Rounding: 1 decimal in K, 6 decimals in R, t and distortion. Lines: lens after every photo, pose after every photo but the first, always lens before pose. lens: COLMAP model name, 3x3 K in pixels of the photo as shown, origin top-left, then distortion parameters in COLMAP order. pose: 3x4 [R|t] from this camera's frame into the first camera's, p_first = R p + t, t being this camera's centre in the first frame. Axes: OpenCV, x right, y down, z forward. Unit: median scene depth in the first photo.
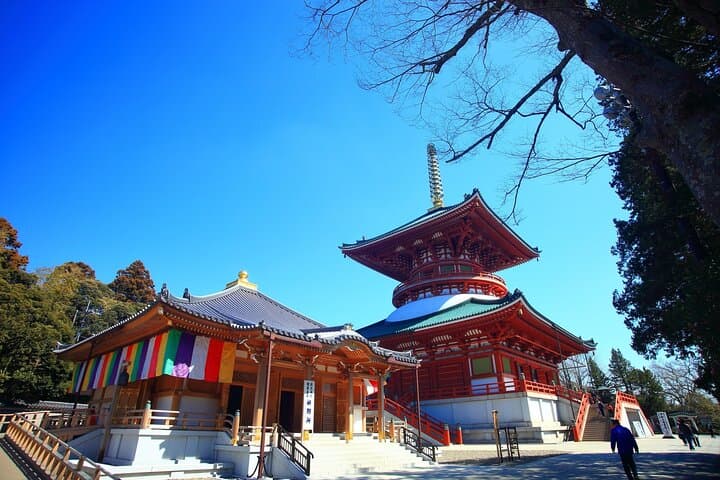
lens RADIAL K [[387.6, 0, 360.5], [0, 387.6, 240.7], [0, 0, 1]] dist [-0.074333, 0.001004]
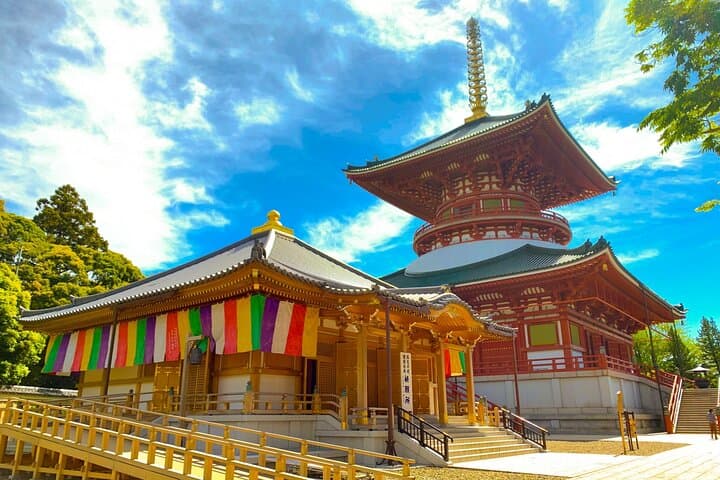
lens RADIAL K [[552.7, 0, 359.9], [0, 552.7, 237.1], [0, 0, 1]] dist [0.018902, -0.010938]
pose [[0.998355, 0.020713, 0.053458, -0.103324], [-0.028538, 0.988268, 0.150041, -0.019999], [-0.049723, -0.151320, 0.987233, -0.045492]]
